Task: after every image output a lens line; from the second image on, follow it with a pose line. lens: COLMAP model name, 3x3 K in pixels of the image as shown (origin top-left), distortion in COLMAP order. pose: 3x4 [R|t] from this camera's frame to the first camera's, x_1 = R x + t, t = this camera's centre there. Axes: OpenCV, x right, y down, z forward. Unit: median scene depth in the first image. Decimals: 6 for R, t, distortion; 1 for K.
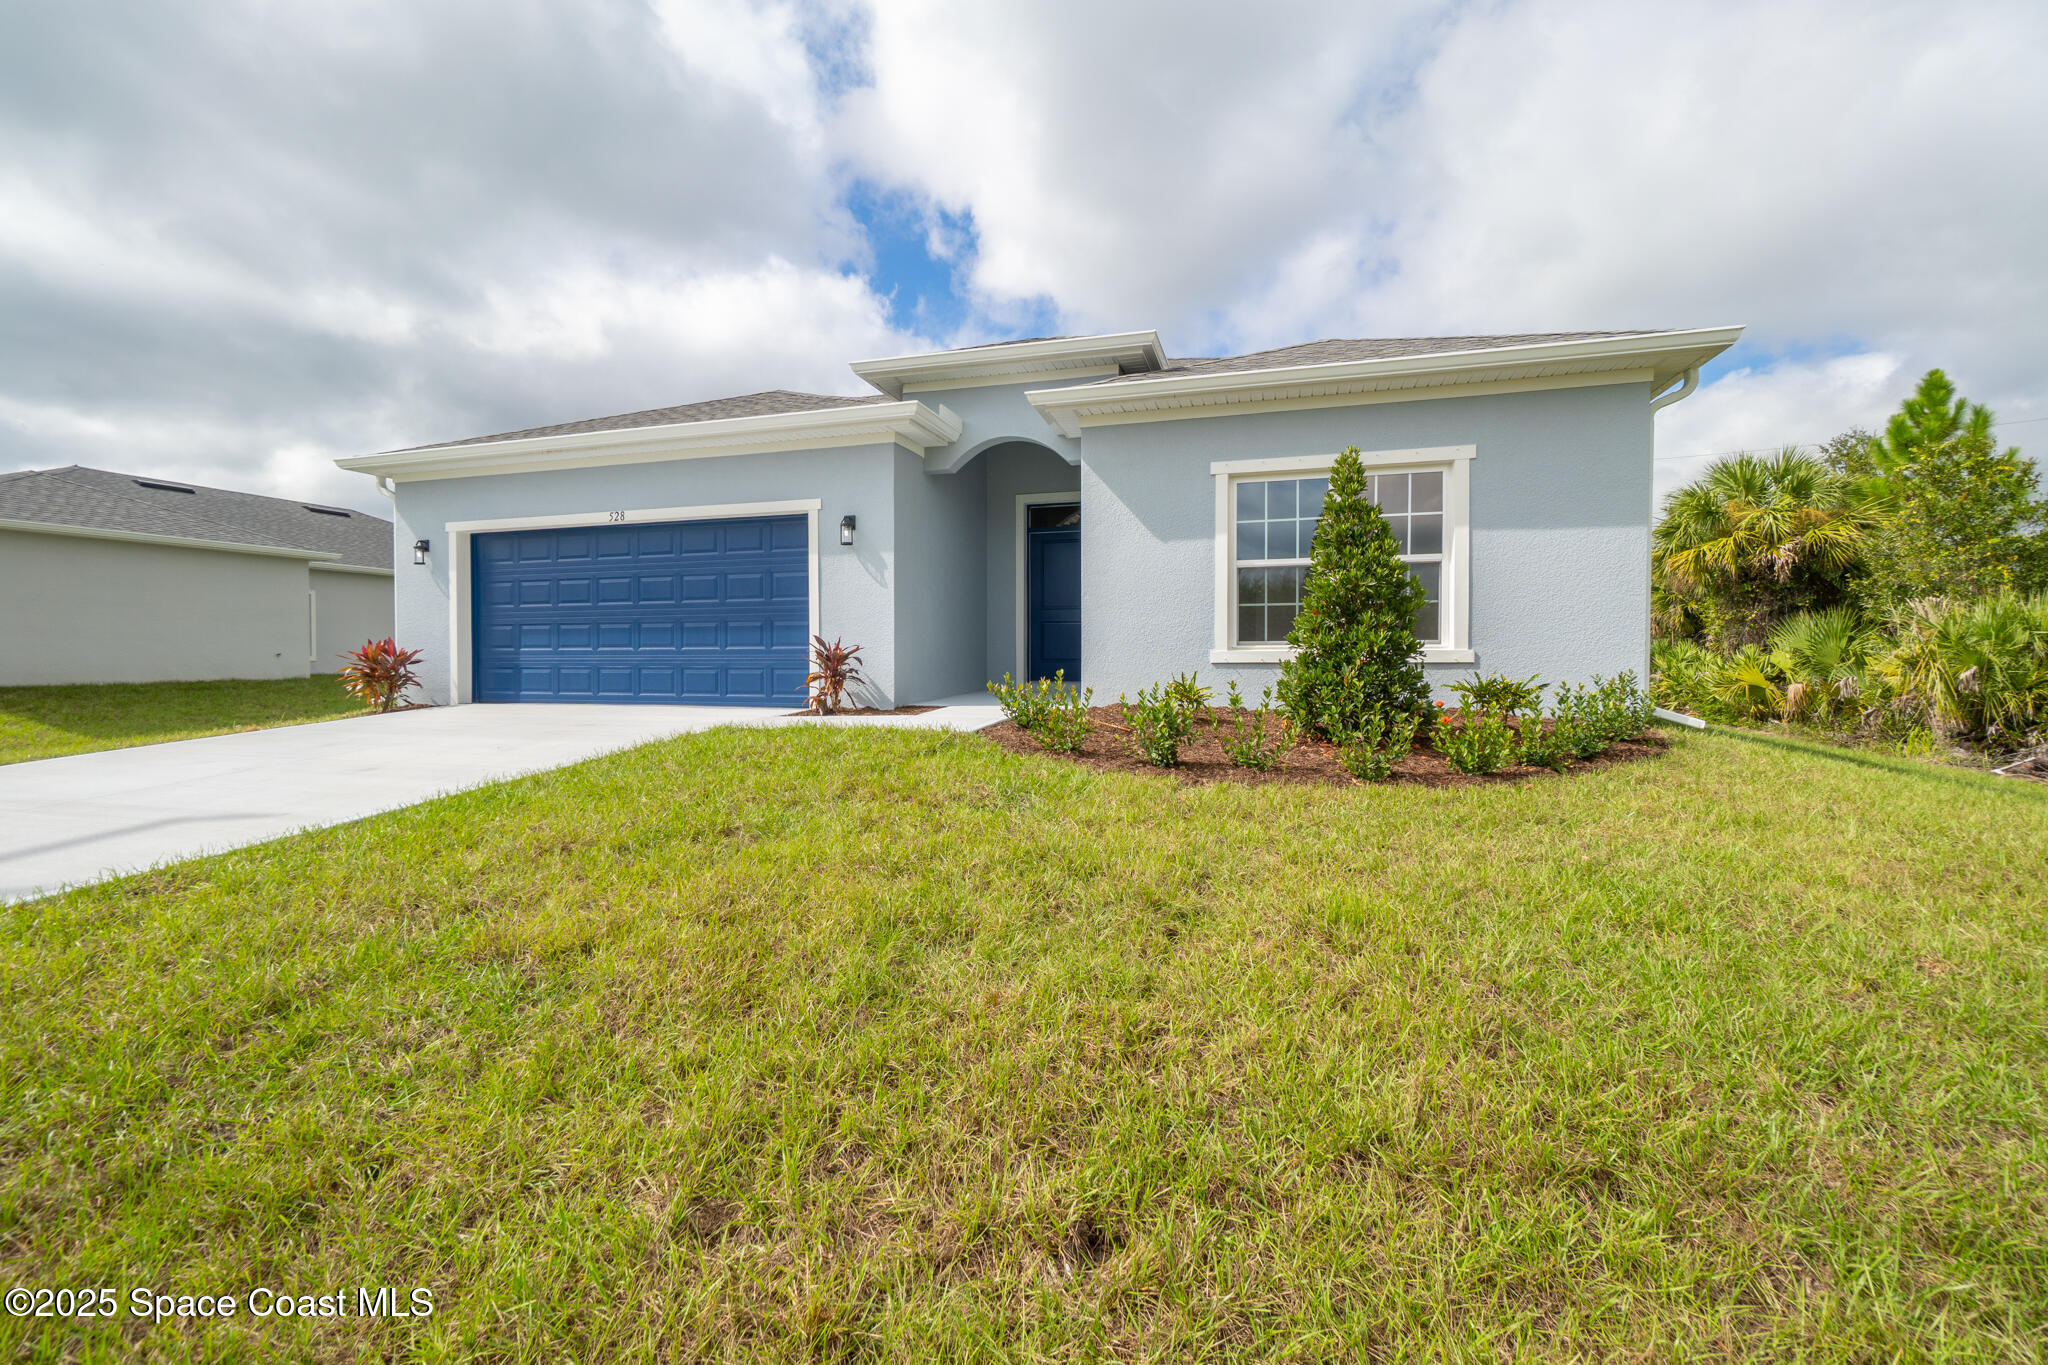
lens RADIAL K [[880.4, 0, 1010.0], [0, 880.4, 672.0], [0, 0, 1]] dist [-0.000536, -0.000172]
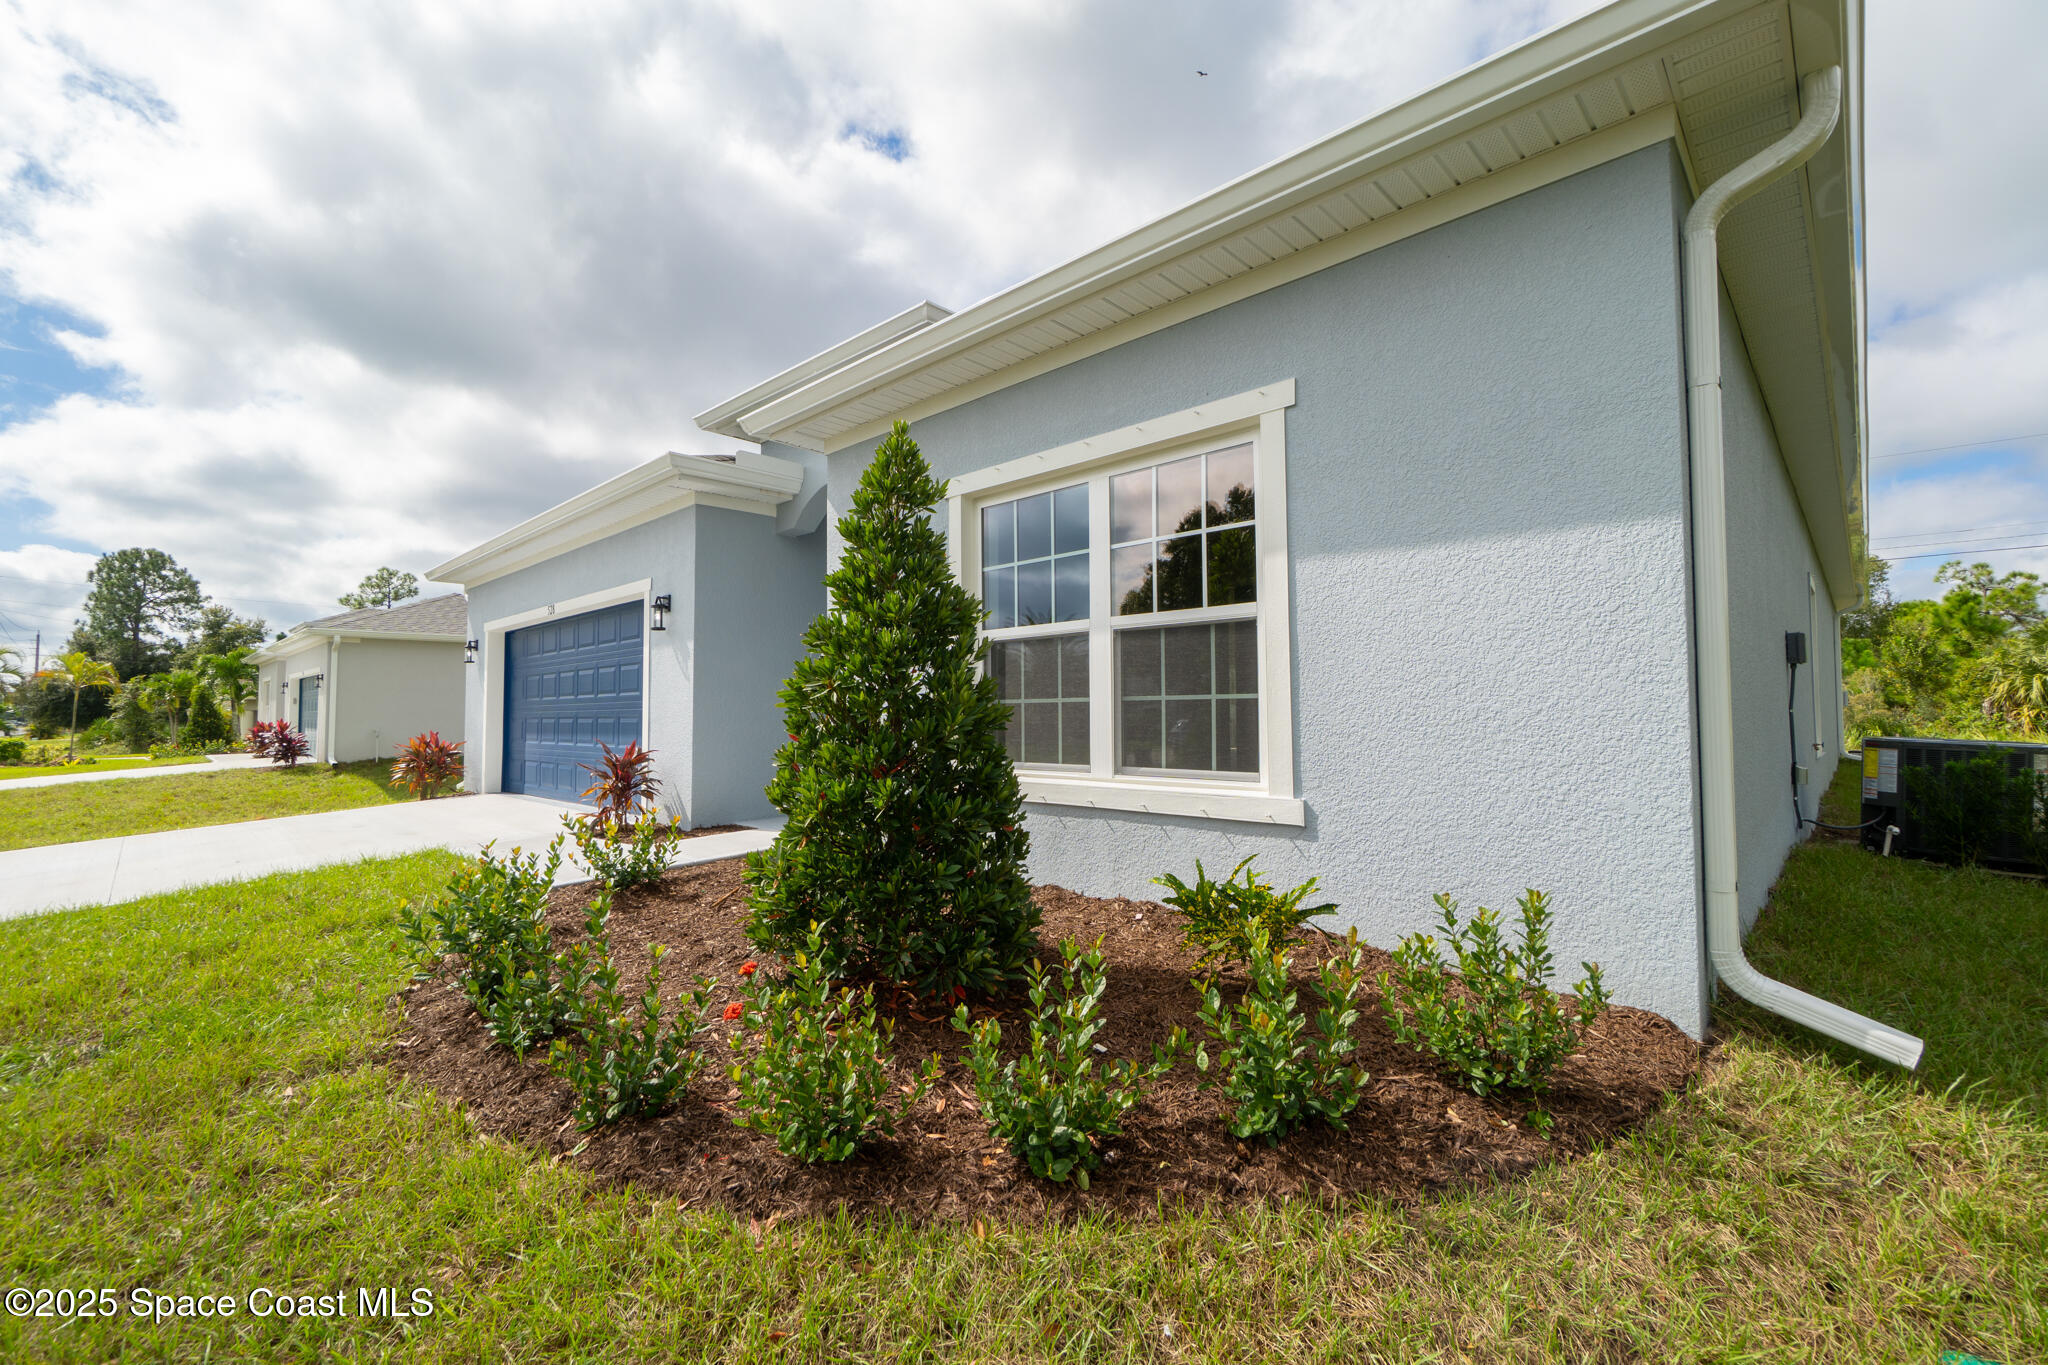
lens RADIAL K [[874.8, 0, 1011.1], [0, 874.8, 671.2], [0, 0, 1]] dist [-0.002068, -0.000232]
pose [[0.889846, -0.028079, -0.455397, 0.450670], [-0.000305, 0.998068, -0.062136, -0.048641], [0.456262, 0.055430, 0.888118, 0.375789]]
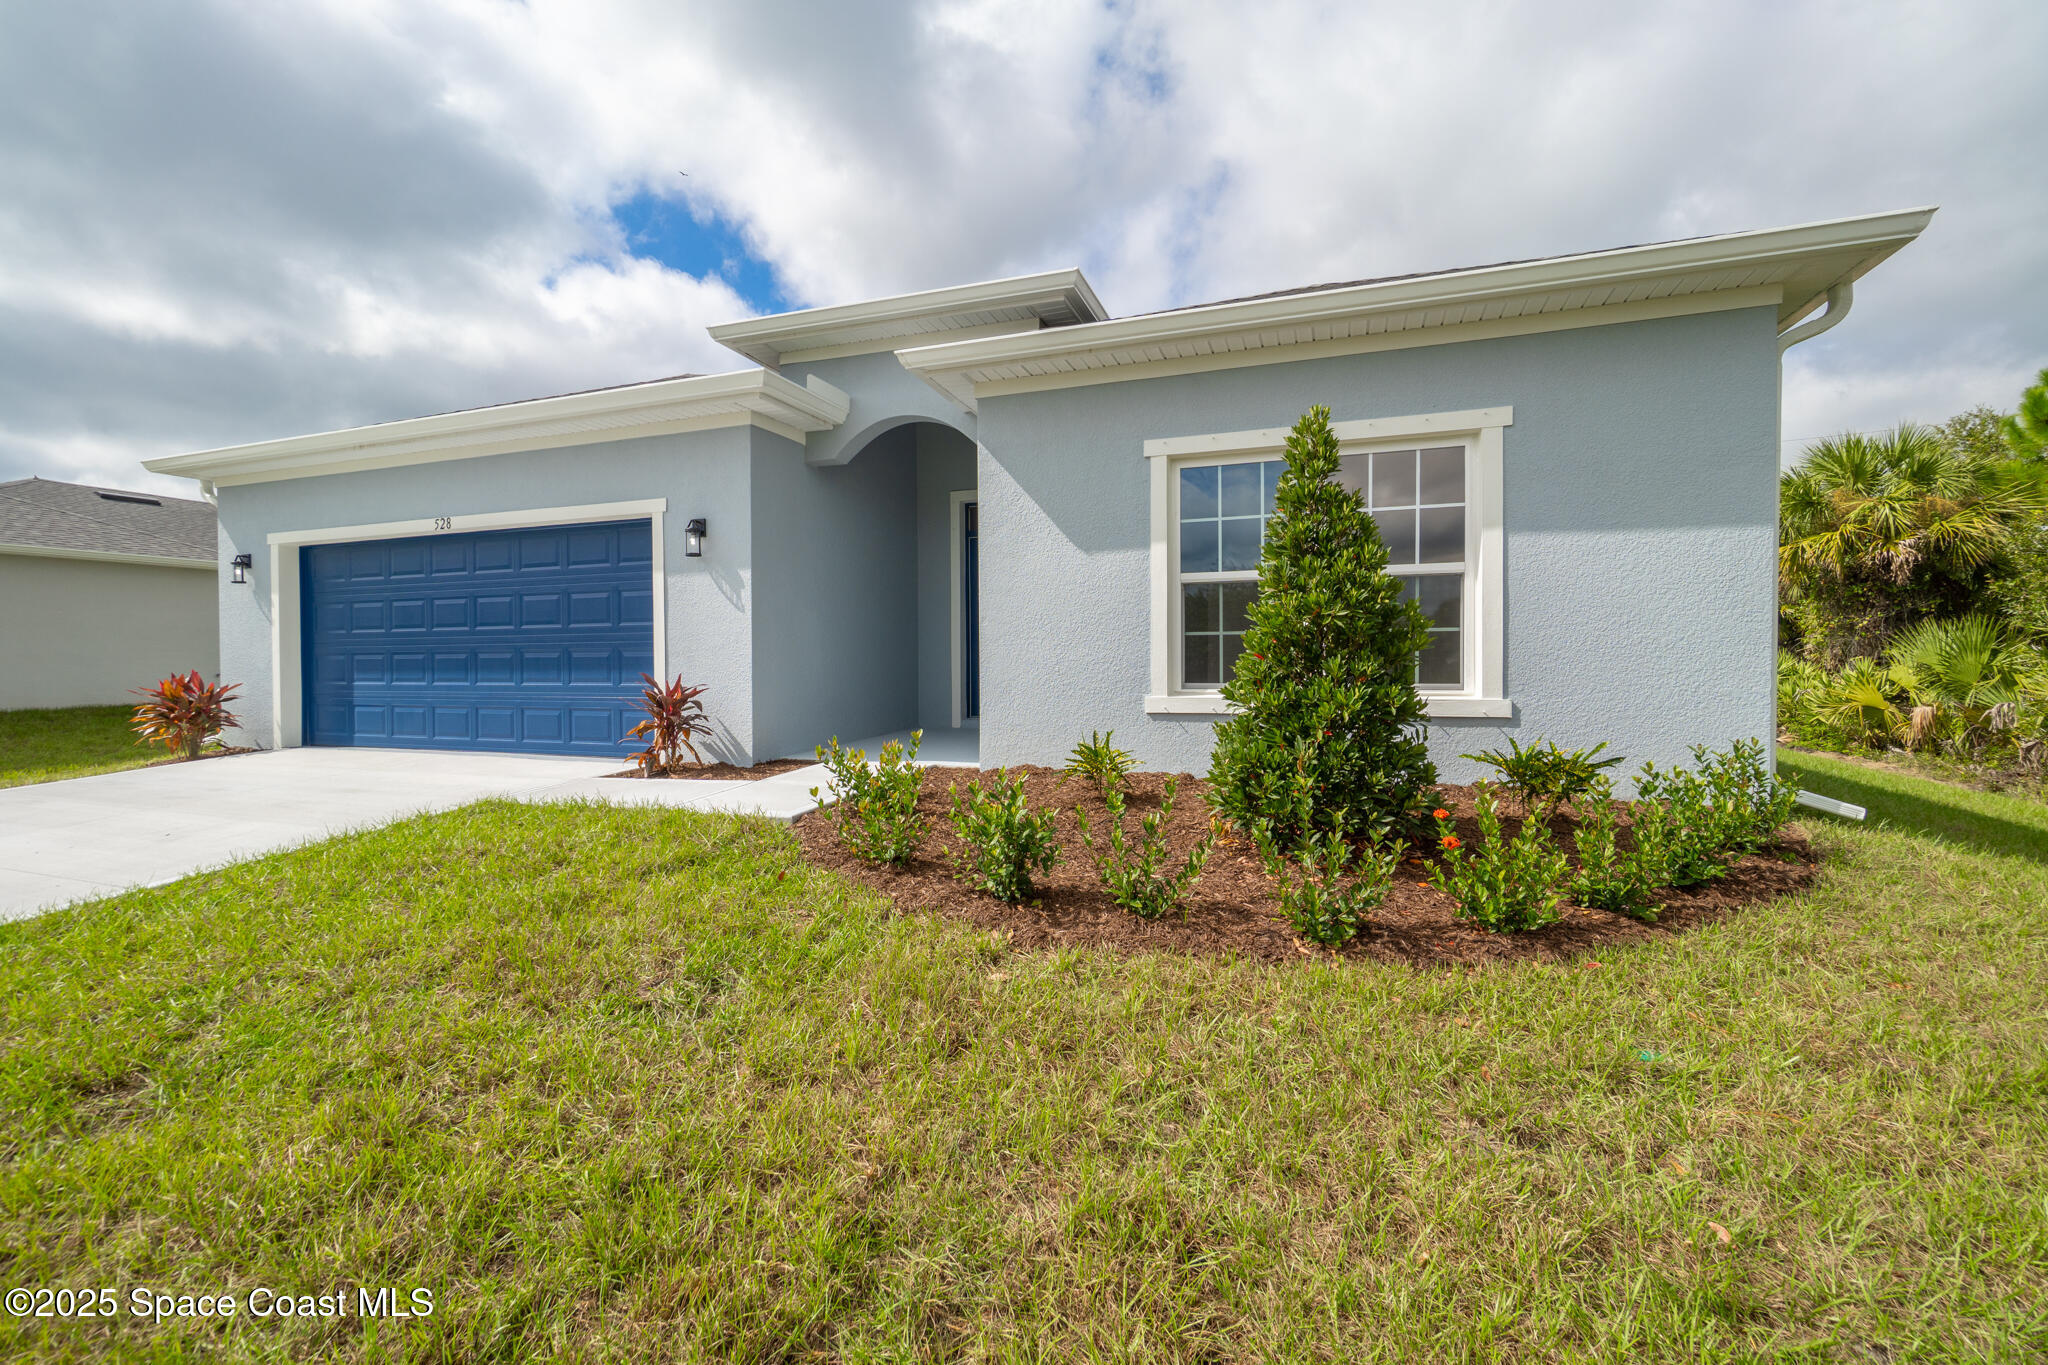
lens RADIAL K [[883.2, 0, 1003.6], [0, 883.2, 672.4], [0, 0, 1]] dist [-0.001441, 0.000364]
pose [[0.998416, -0.003165, -0.056173, 0.122692], [0.003014, 0.999992, -0.002773, -0.034463], [0.056182, 0.002599, 0.998417, 0.207302]]
